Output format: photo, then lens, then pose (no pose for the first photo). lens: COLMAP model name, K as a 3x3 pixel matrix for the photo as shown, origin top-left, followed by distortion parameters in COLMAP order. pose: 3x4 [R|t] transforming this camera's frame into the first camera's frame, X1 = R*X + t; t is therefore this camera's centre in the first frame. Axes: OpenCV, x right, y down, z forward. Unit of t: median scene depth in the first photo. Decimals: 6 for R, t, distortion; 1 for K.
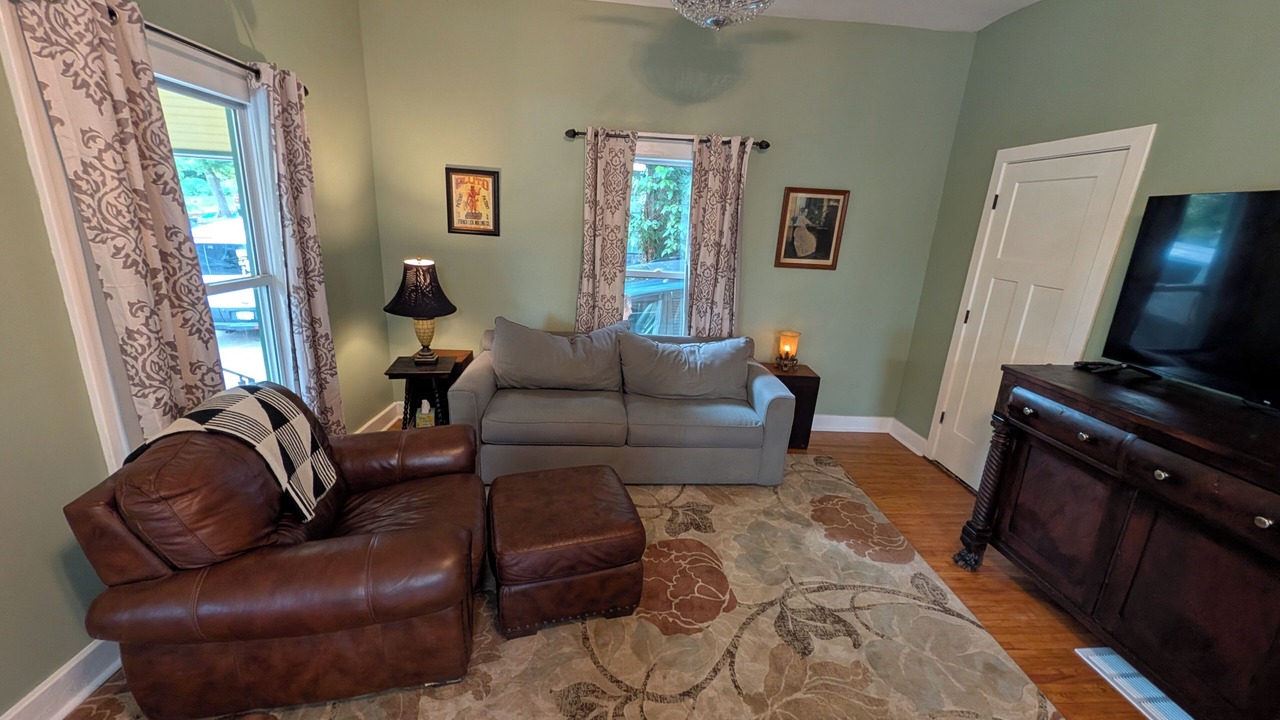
lens RADIAL K [[490.7, 0, 638.1], [0, 490.7, 360.2], [0, 0, 1]] dist [-0.000571, -0.000023]
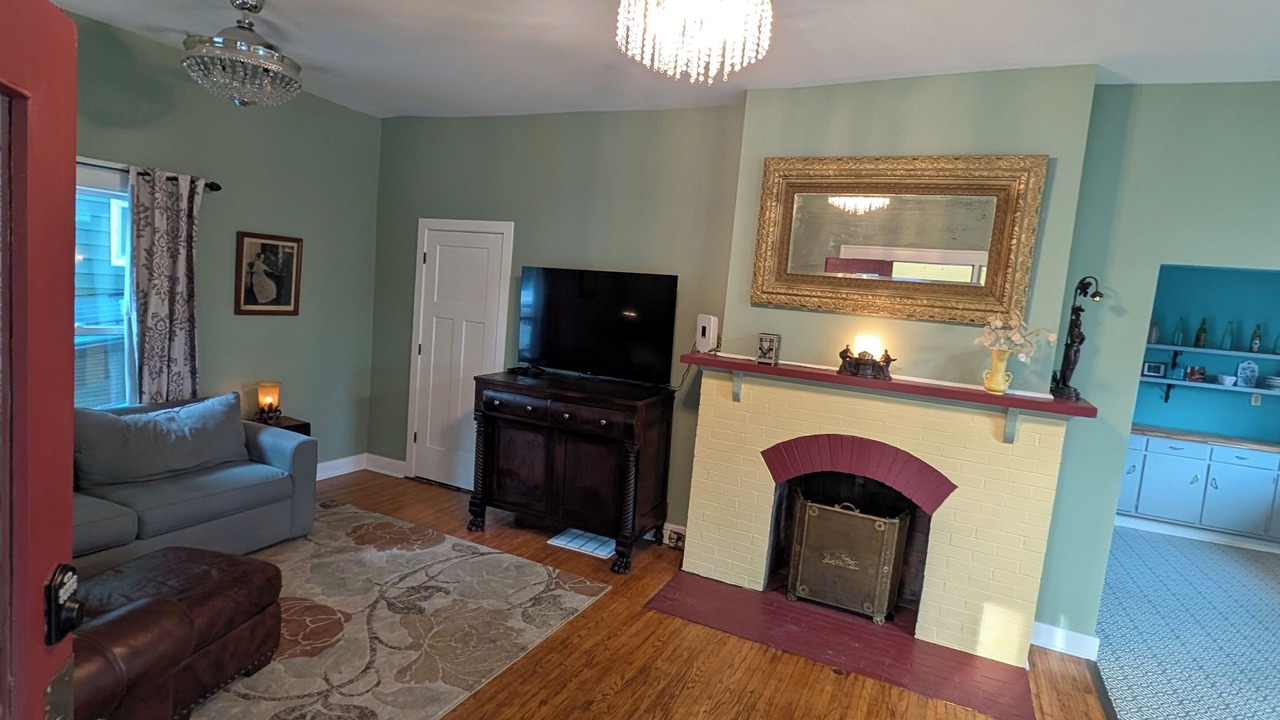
lens RADIAL K [[650.8, 0, 640.0], [0, 650.8, 360.0], [0, 0, 1]] dist [-0.000450, -0.000242]
pose [[0.485004, -0.100763, 0.868688, -0.566952], [0.186771, 0.982356, 0.009670, 0.028529], [-0.854335, 0.157555, 0.495266, -0.310377]]
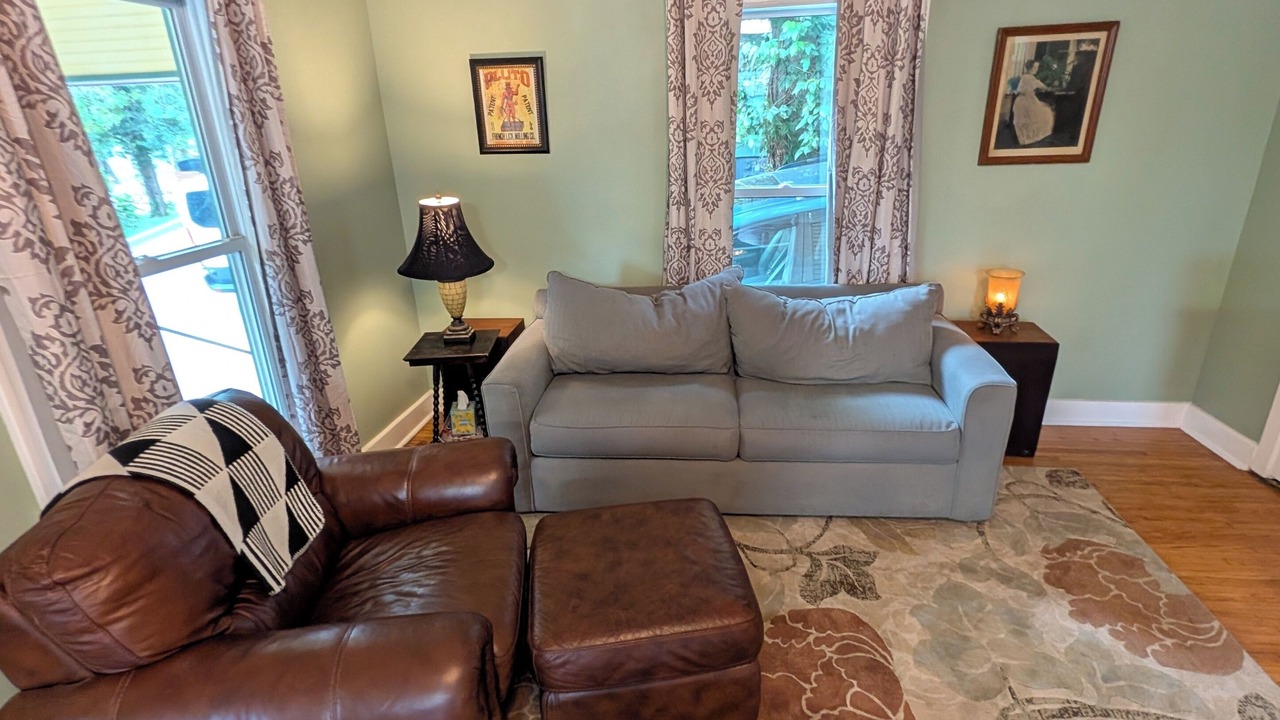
lens RADIAL K [[650.8, 0, 640.0], [0, 650.8, 360.0], [0, 0, 1]] dist [-0.000450, -0.000242]
pose [[0.979883, -0.022562, -0.198293, 0.025300], [0.039425, 0.995892, 0.081511, -0.041490], [0.195640, -0.087689, 0.976748, 0.134406]]
